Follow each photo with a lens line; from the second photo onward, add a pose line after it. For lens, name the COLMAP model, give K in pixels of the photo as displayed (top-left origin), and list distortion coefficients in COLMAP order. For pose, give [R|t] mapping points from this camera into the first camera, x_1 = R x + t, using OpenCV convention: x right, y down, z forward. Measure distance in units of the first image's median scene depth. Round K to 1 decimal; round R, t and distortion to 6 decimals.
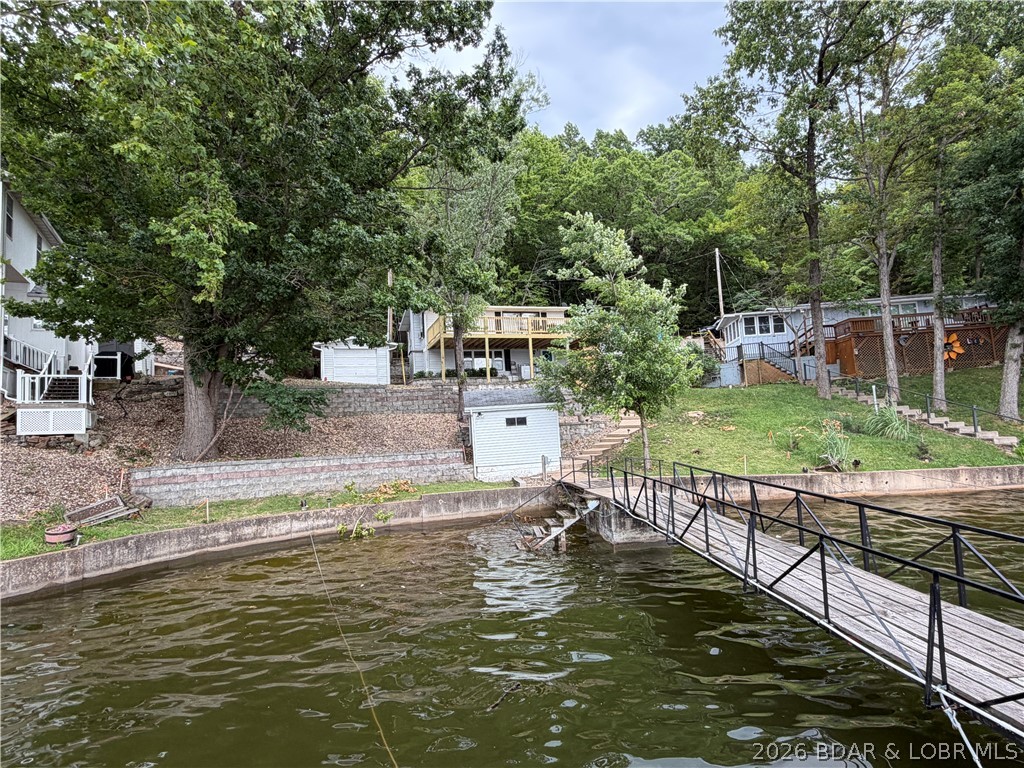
lens RADIAL K [[596.9, 0, 512.0], [0, 596.9, 384.0], [0, 0, 1]] dist [0.002182, -0.000426]
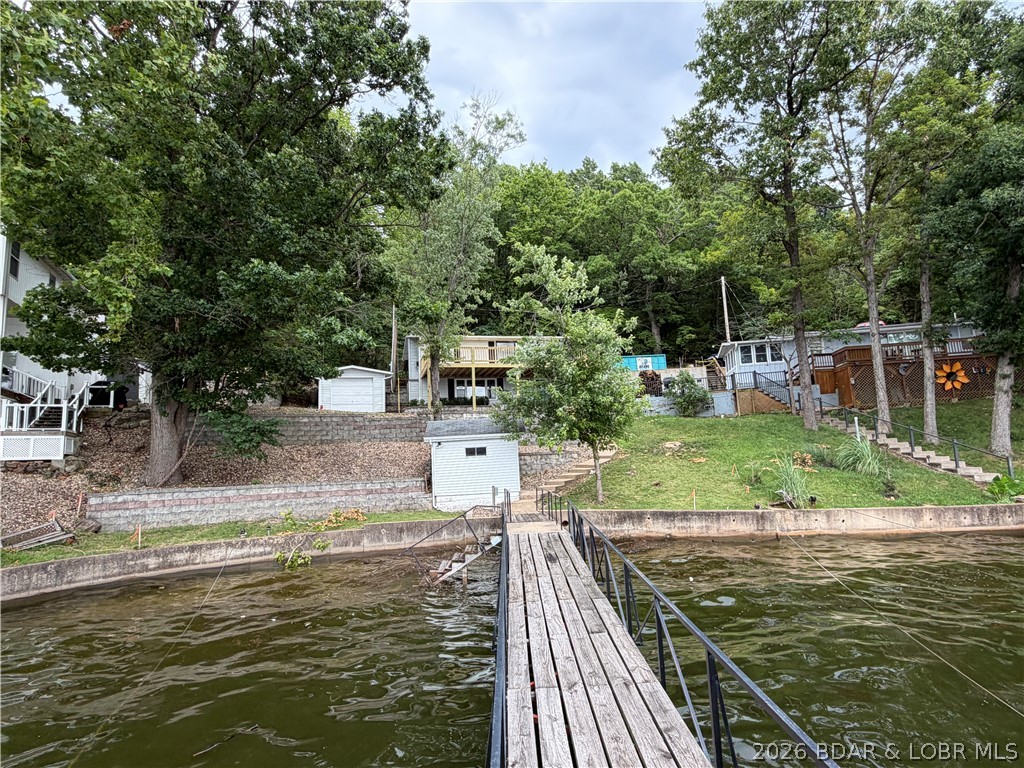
lens RADIAL K [[581.0, 0, 512.0], [0, 581.0, 384.0], [0, 0, 1]] dist [0.001338, 0.000404]
pose [[0.996765, 0.001061, -0.080362, 0.151149], [-0.004505, 0.999078, -0.042695, -0.009674], [0.080243, 0.042919, 0.995851, 0.021965]]
